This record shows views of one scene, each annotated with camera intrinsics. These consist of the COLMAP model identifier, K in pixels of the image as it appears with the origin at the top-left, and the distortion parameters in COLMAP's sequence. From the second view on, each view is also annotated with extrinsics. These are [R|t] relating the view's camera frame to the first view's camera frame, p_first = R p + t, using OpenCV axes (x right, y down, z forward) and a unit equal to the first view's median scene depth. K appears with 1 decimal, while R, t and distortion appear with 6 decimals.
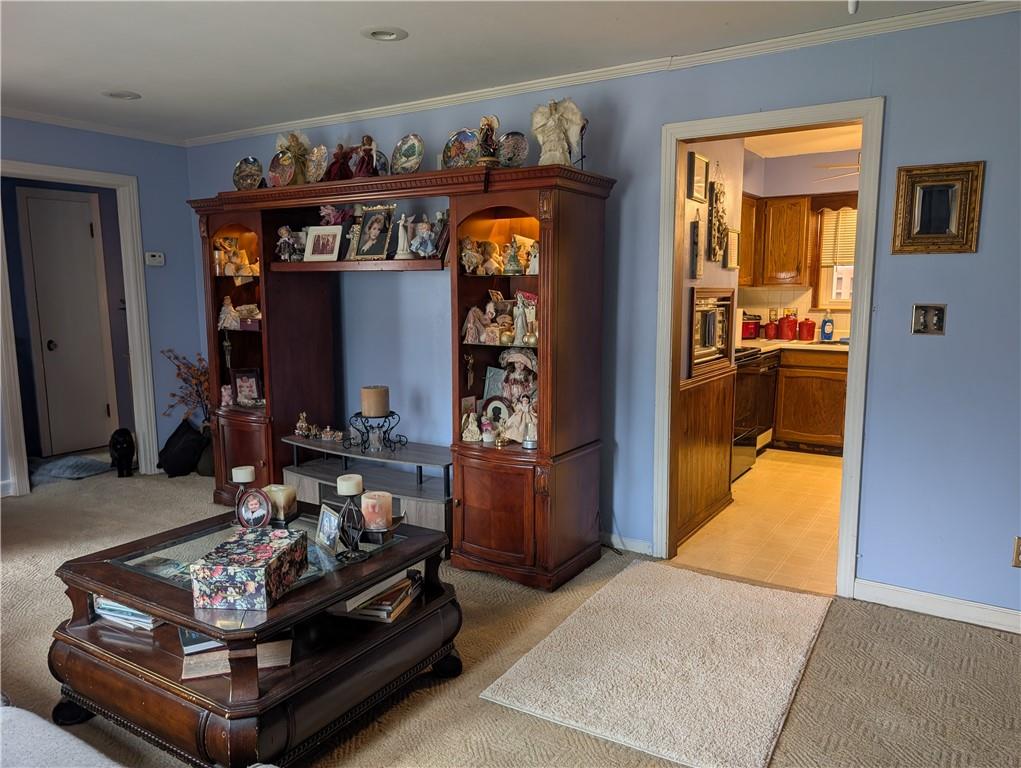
lens RADIAL K [[724.5, 0, 512.2], [0, 724.5, 396.8], [0, 0, 1]] dist [0.005573, 0.001050]
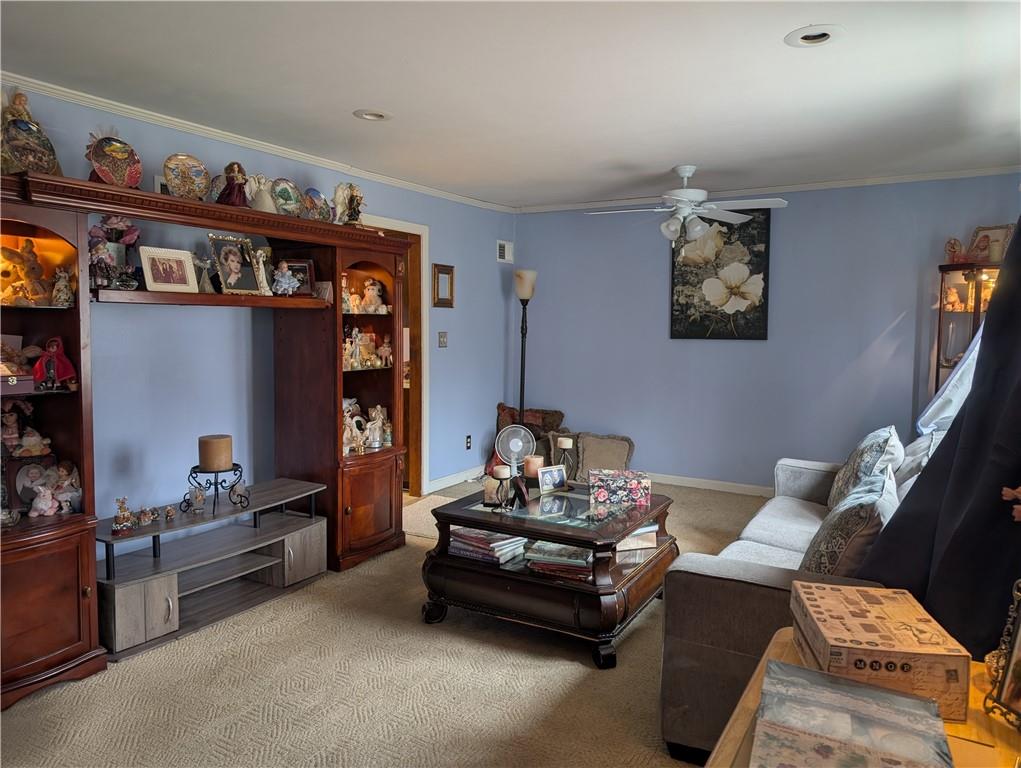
lens RADIAL K [[718.0, 0, 510.5], [0, 718.0, 384.0], [0, 0, 1]] dist [0.001546, 0.000376]
pose [[-0.039123, -0.084603, 0.995646, -1.120646], [0.148616, 0.984834, 0.089524, -0.106849], [-0.988121, 0.151472, -0.025956, 0.697183]]
